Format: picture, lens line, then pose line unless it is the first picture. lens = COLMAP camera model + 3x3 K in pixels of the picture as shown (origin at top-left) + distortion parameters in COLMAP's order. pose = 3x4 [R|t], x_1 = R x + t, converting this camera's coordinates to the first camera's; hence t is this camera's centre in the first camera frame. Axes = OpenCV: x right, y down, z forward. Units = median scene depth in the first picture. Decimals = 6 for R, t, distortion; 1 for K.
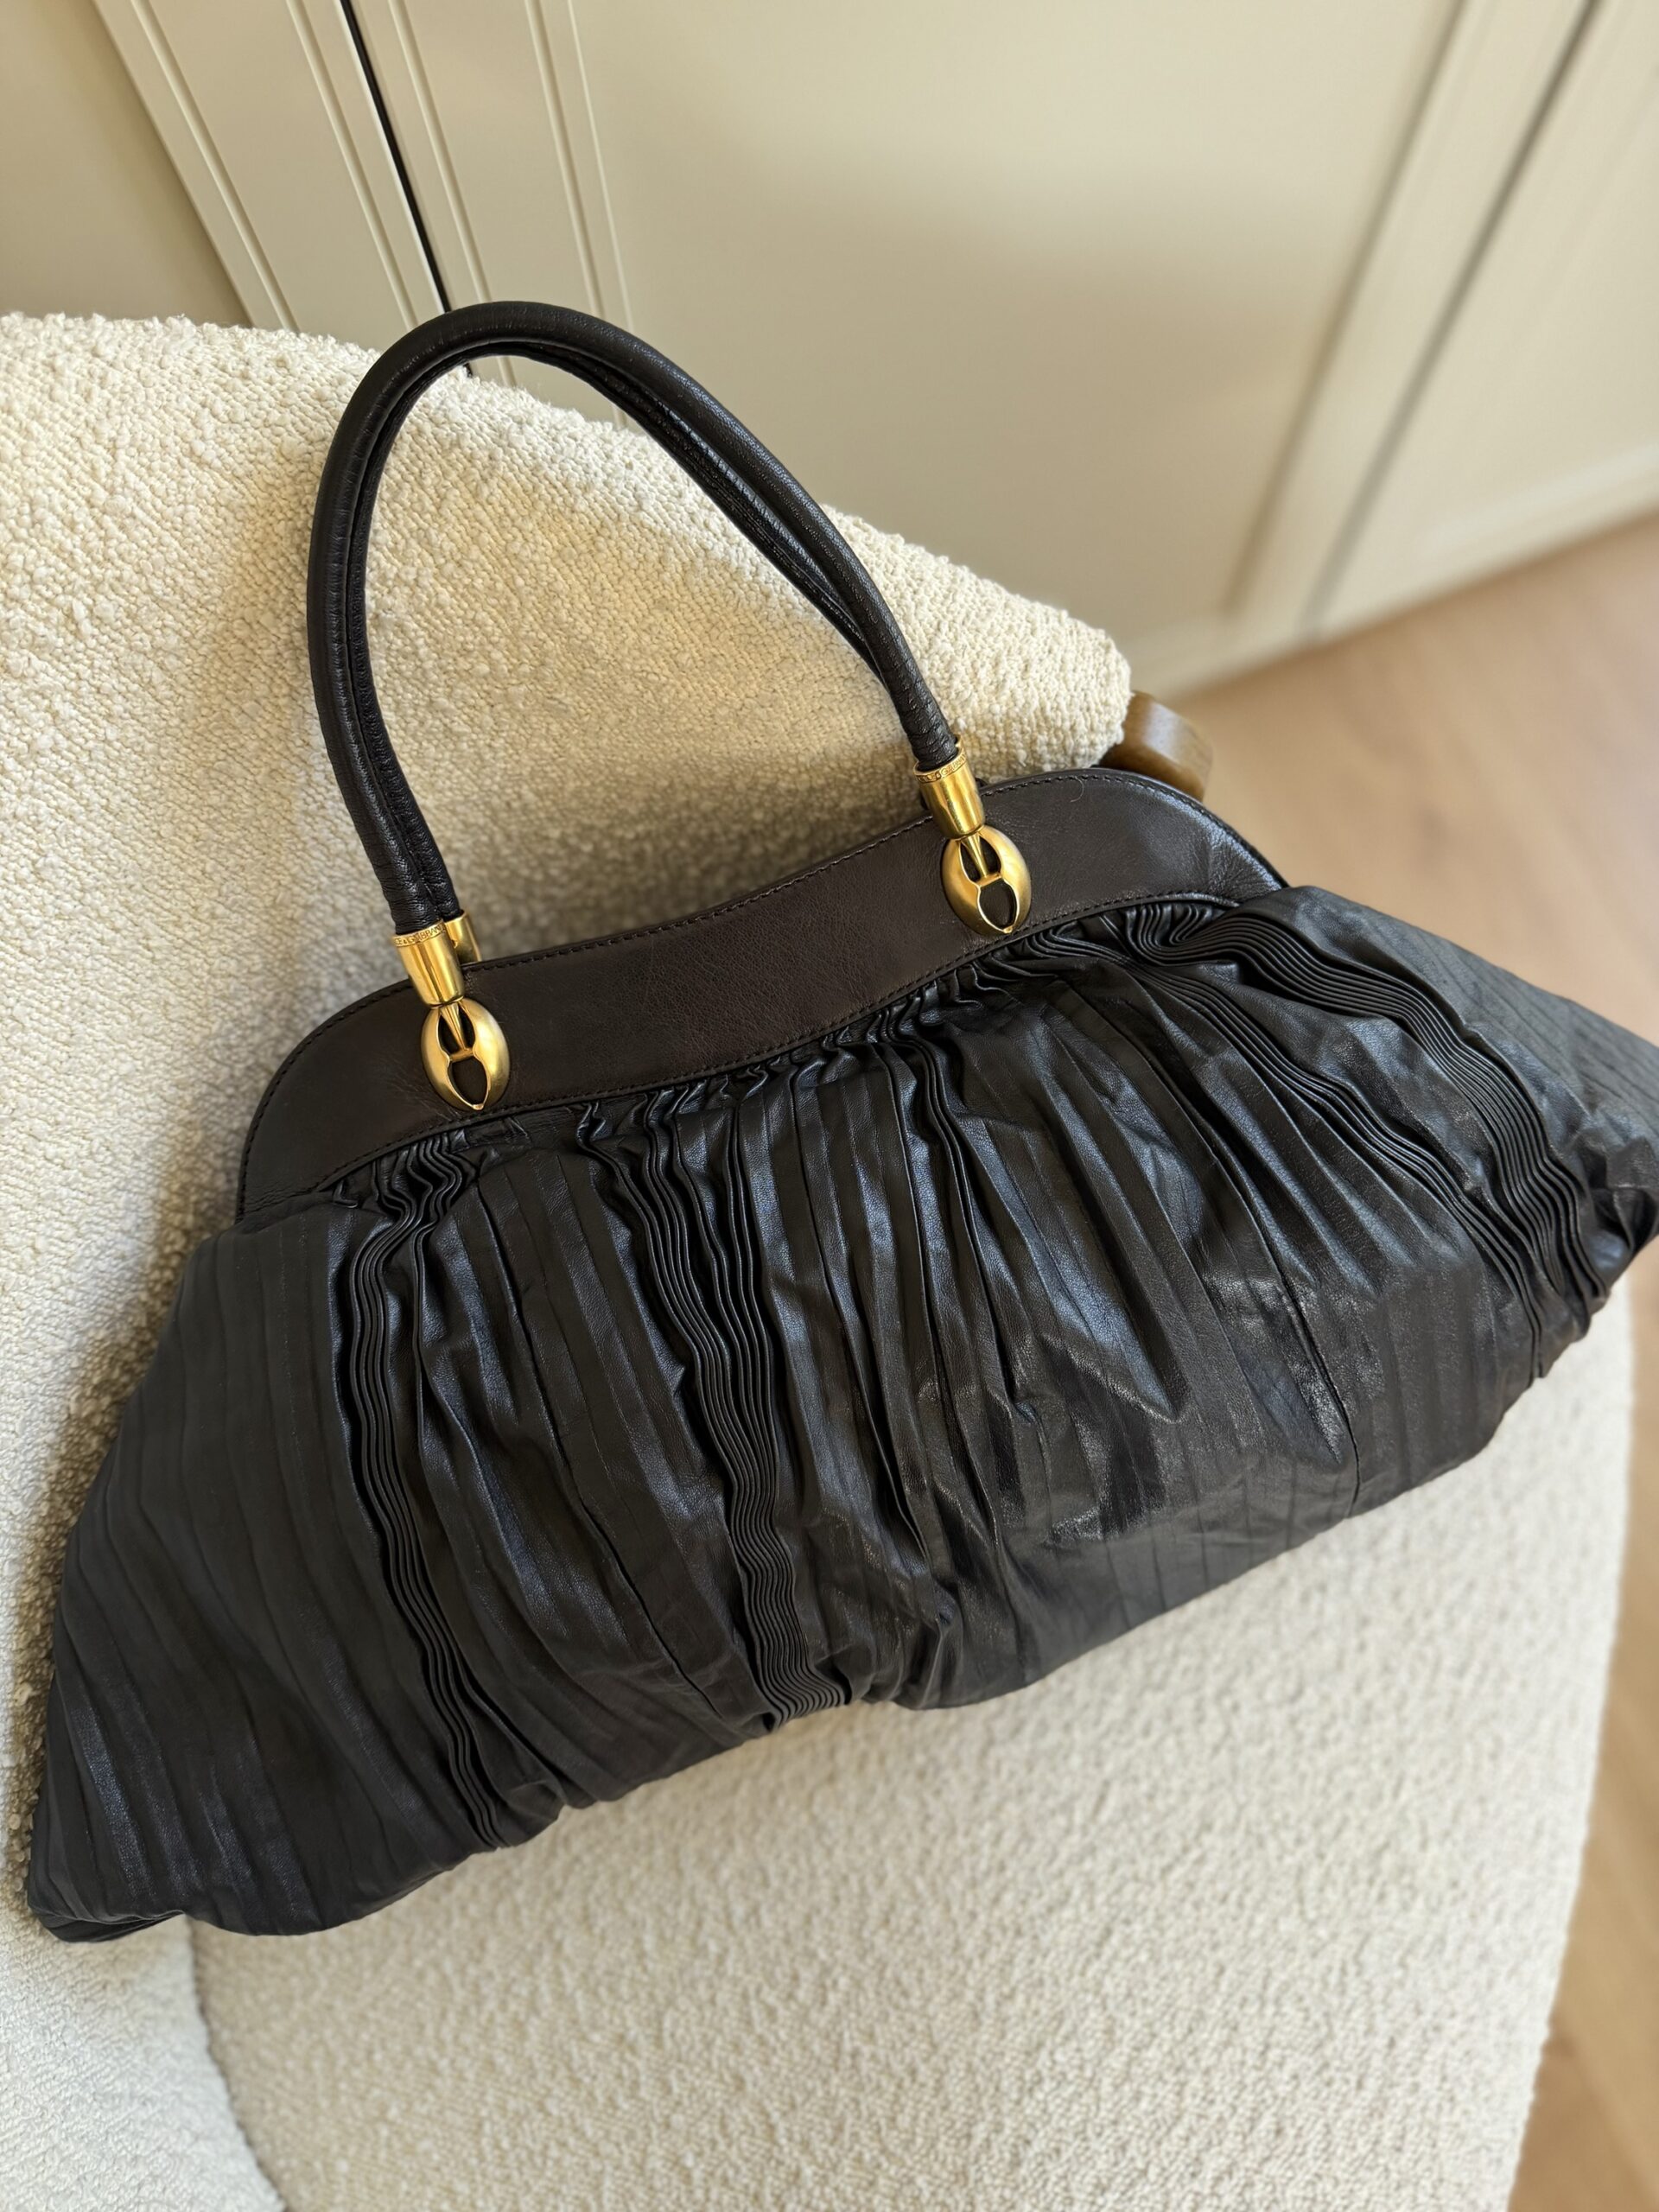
lens RADIAL K [[1610.8, 0, 829.5], [0, 1610.8, 1106.0], [0, 0, 1]] dist [0.069467, -0.109398]
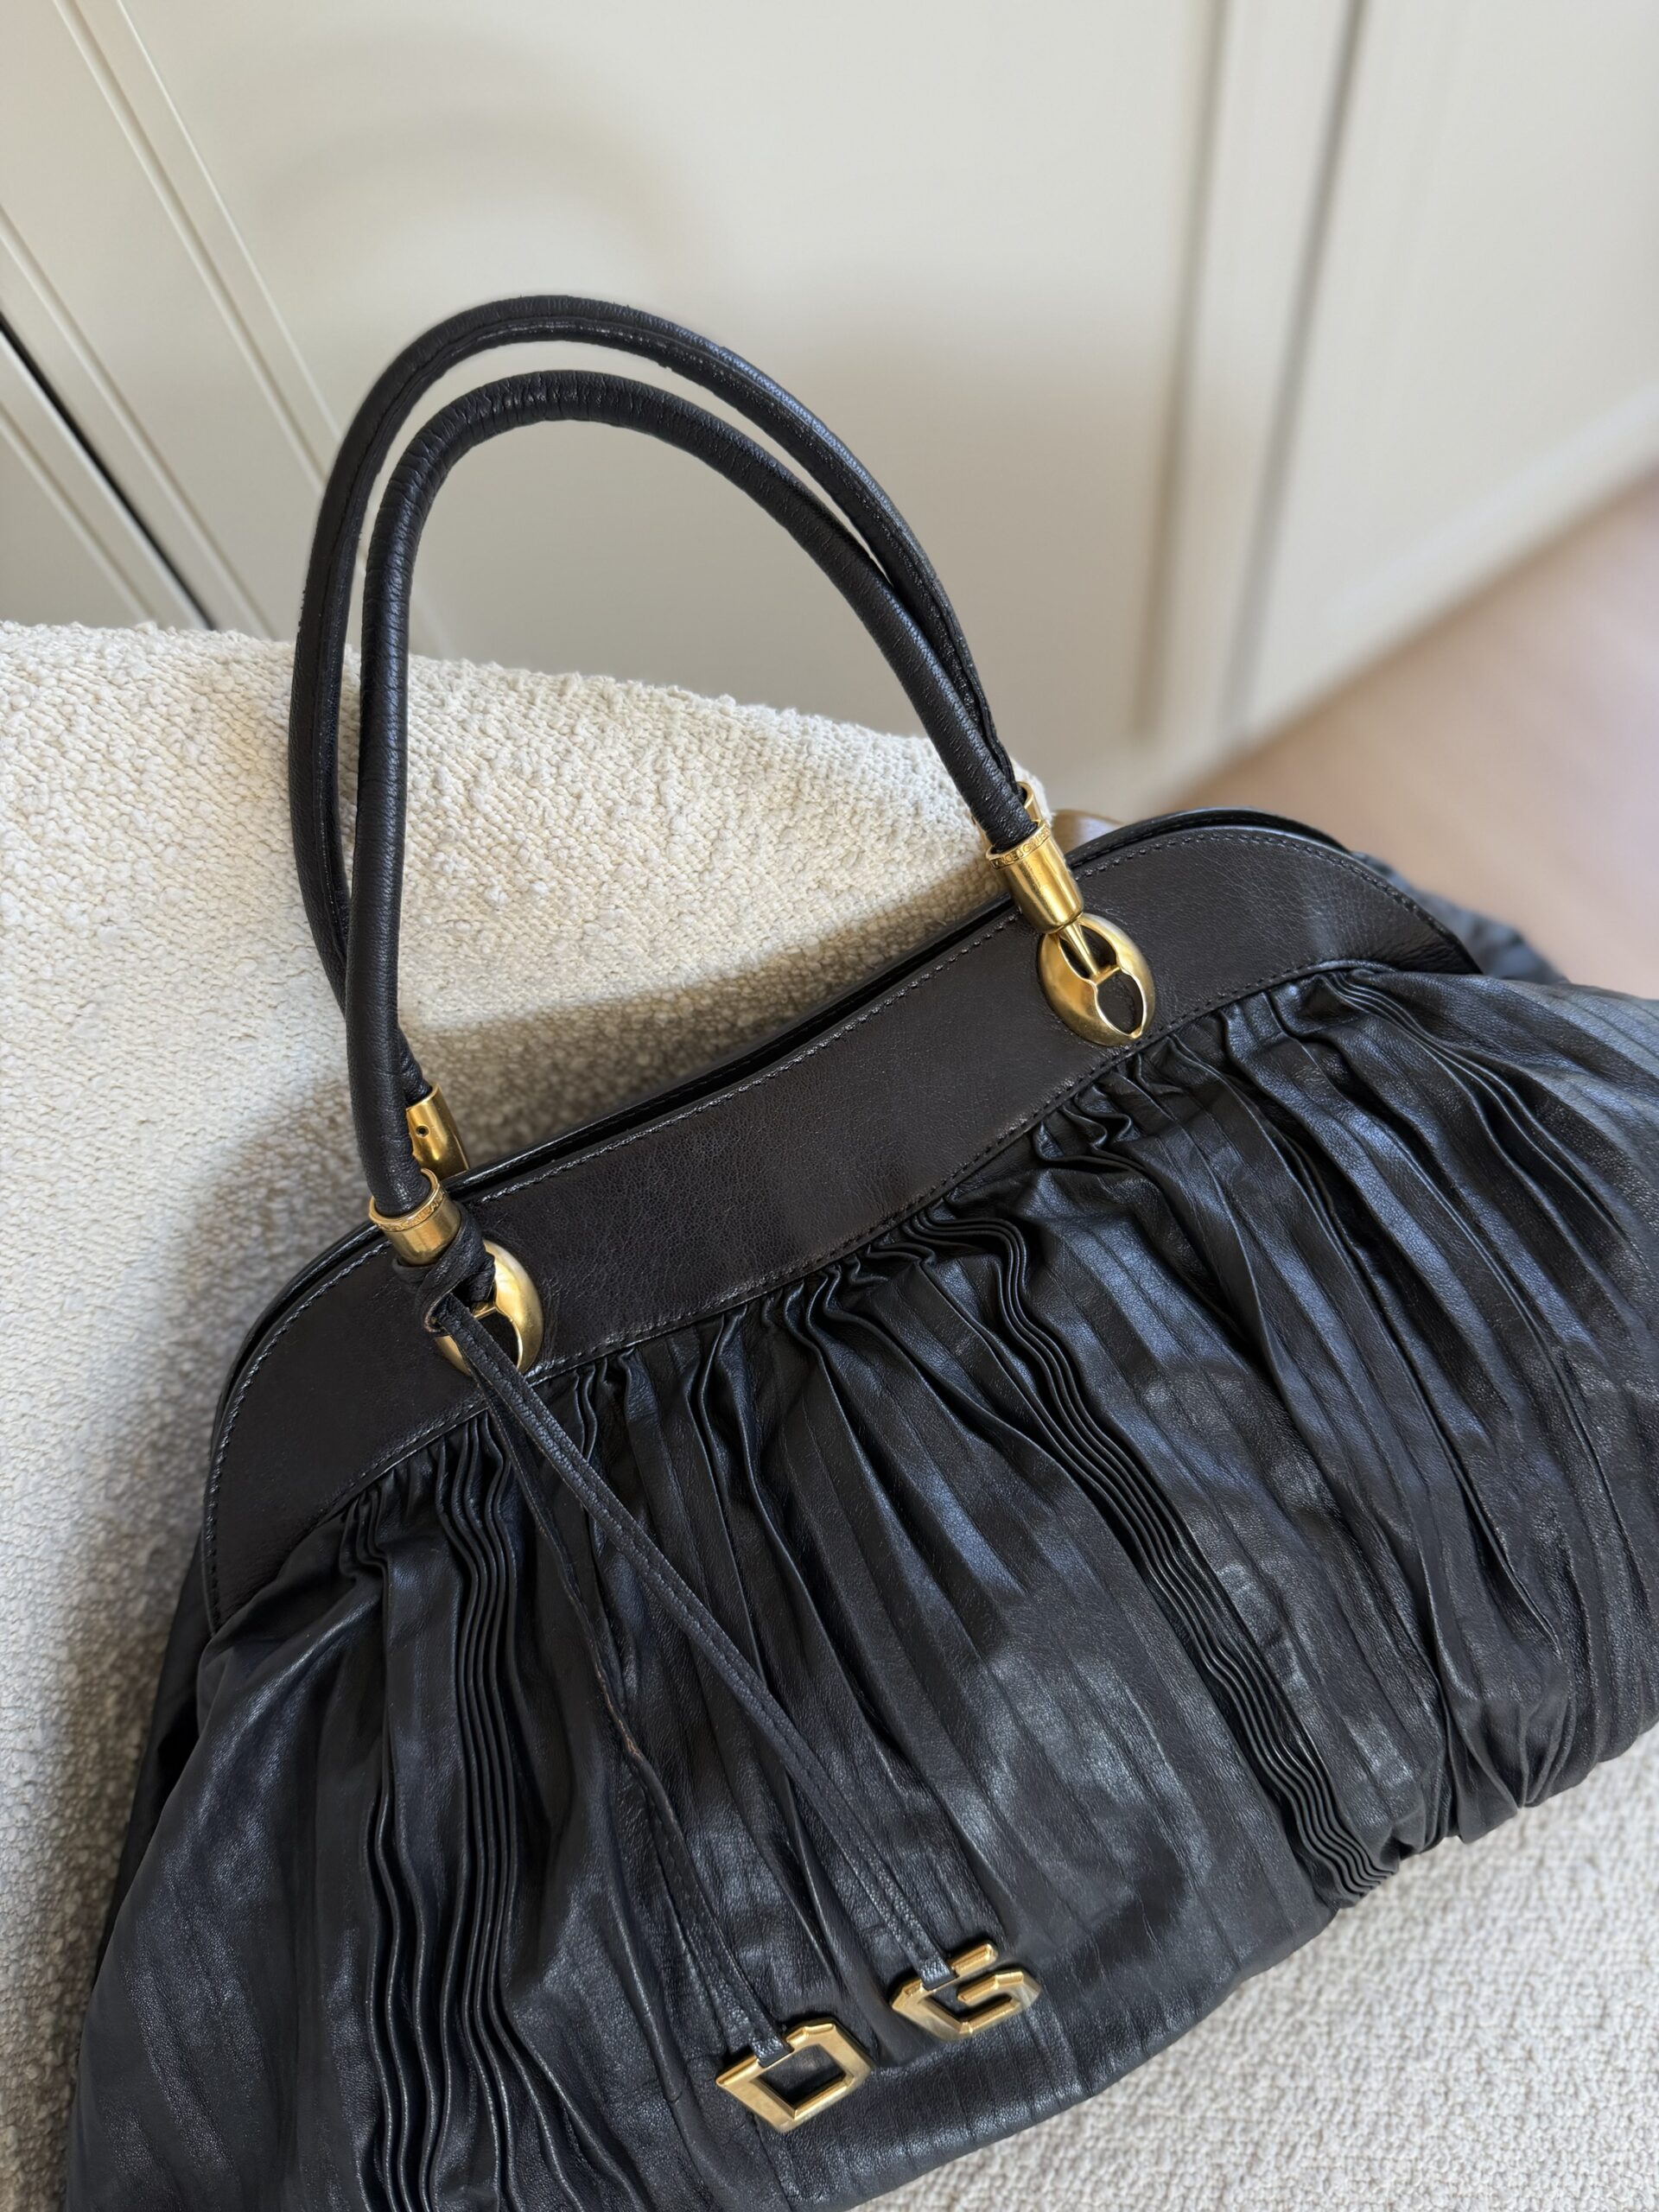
lens RADIAL K [[1610.8, 0, 829.5], [0, 1610.8, 1106.0], [0, 0, 1]] dist [0.069467, -0.109398]
pose [[0.972339, -0.233564, -0.002183, 0.046899], [0.231018, 0.963033, -0.138554, -0.026200], [0.034463, 0.134217, 0.990352, 0.223291]]
